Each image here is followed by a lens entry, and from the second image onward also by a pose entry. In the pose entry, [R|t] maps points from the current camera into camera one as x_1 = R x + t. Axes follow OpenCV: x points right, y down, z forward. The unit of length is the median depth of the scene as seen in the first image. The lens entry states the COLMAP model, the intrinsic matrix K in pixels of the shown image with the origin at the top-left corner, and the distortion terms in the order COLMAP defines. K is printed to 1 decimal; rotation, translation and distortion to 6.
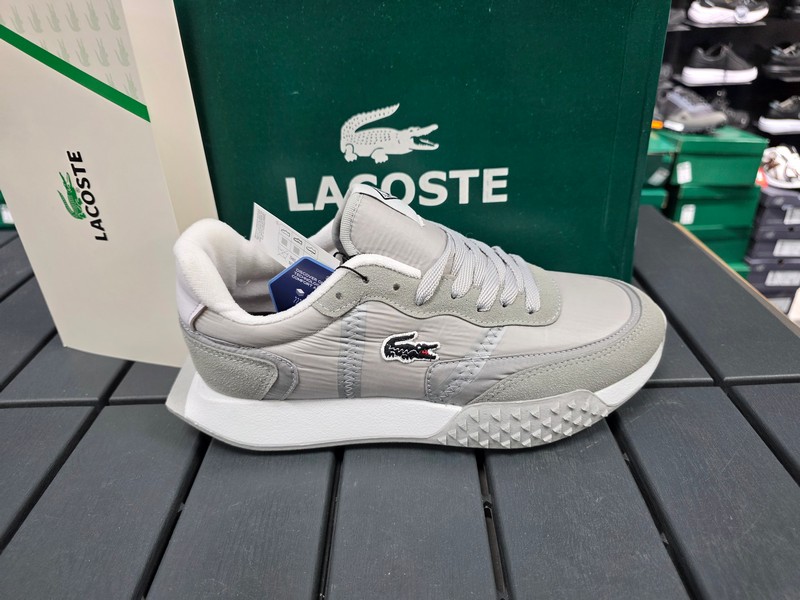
lens RADIAL K [[535.5, 0, 398.7], [0, 535.5, 303.9], [0, 0, 1]] dist [-0.003254, -0.003710]
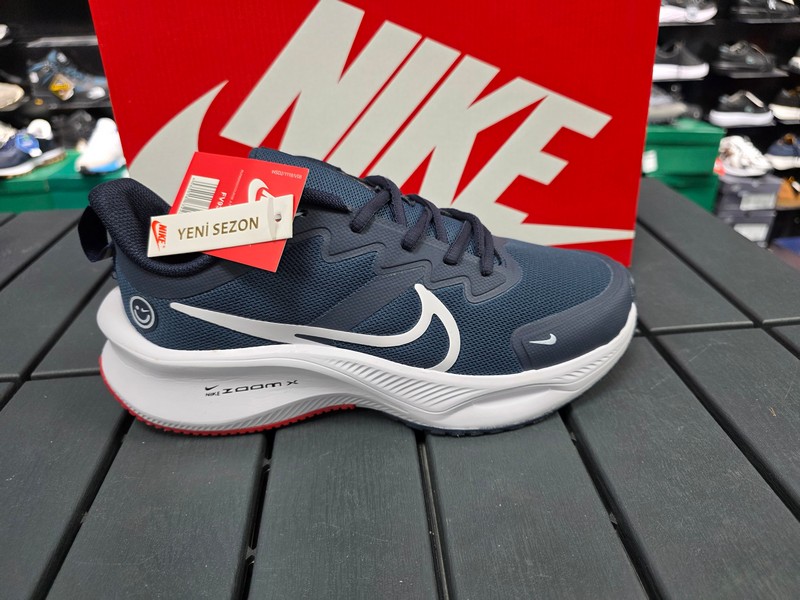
lens RADIAL K [[538.7, 0, 404.1], [0, 538.7, 297.2], [0, 0, 1]] dist [-0.007579, -0.003997]
pose [[0.995984, -0.030260, 0.084257, -0.174875], [0.031441, 0.999425, -0.012730, 0.077099], [-0.083824, 0.015328, 0.996363, -0.000827]]
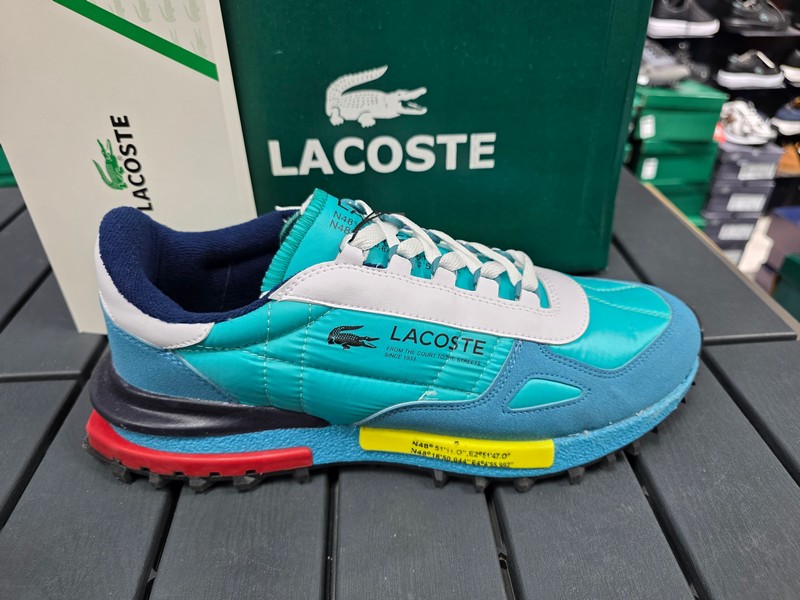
lens RADIAL K [[546.2, 0, 403.4], [0, 546.2, 297.3], [0, 0, 1]] dist [-0.013490, 0.001248]
pose [[0.996540, -0.012774, 0.082127, -0.053201], [0.006542, 0.997108, 0.075715, -0.027239], [-0.082856, -0.074916, 0.993742, -0.018464]]
